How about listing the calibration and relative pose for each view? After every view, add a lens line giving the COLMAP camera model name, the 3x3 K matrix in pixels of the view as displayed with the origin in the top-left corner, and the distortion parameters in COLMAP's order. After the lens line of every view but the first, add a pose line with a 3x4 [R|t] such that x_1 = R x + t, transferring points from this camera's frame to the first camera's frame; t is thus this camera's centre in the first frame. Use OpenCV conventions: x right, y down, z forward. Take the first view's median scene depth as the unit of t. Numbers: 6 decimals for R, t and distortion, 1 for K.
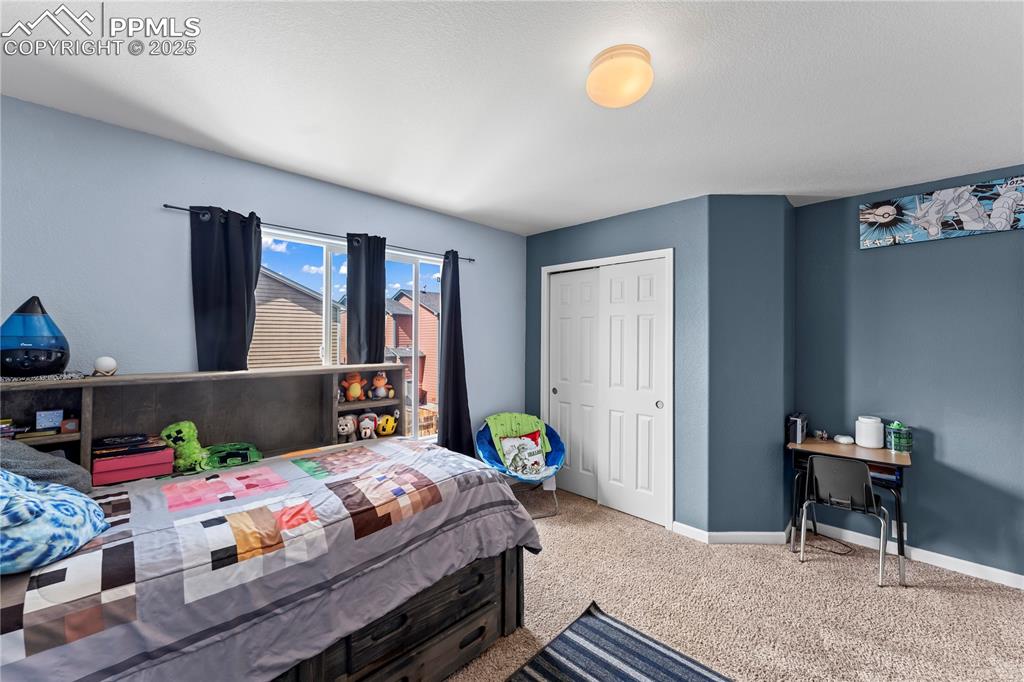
lens RADIAL K [[403.2, 0, 507.0], [0, 403.2, 342.1], [0, 0, 1]] dist [-0.006379, 0.000611]
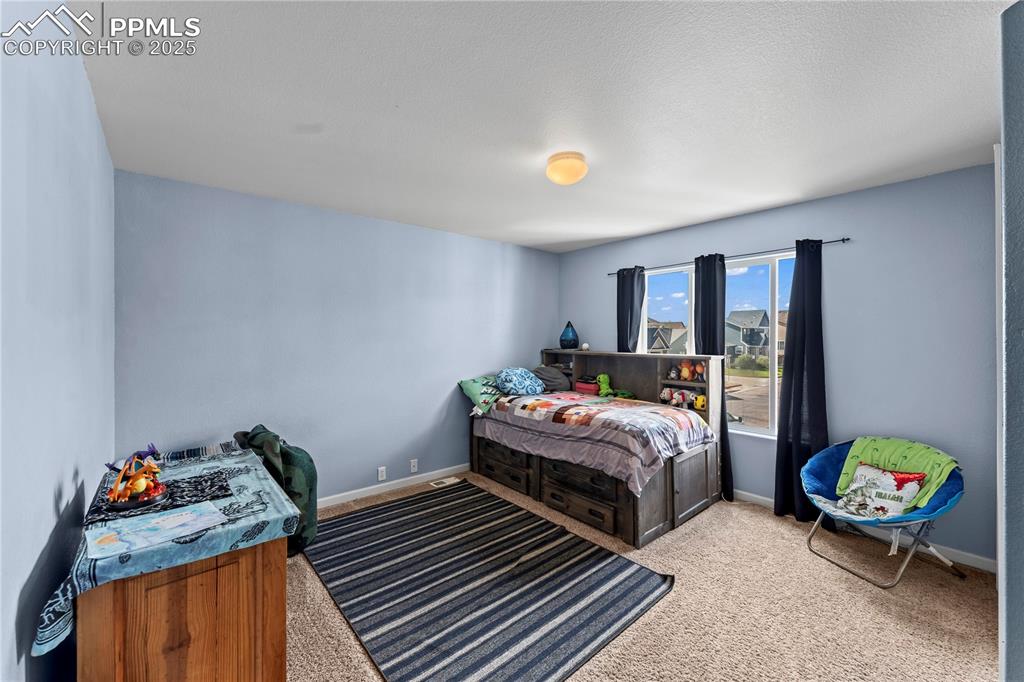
lens RADIAL K [[403.2, 0, 506.8], [0, 403.2, 338.4], [0, 0, 1]] dist [-0.006379, 0.000611]
pose [[-0.086404, 0.001226, -0.996259, 1.497113], [-0.008016, 0.999966, 0.001926, 0.005165], [0.996228, 0.008152, -0.086391, 0.715978]]
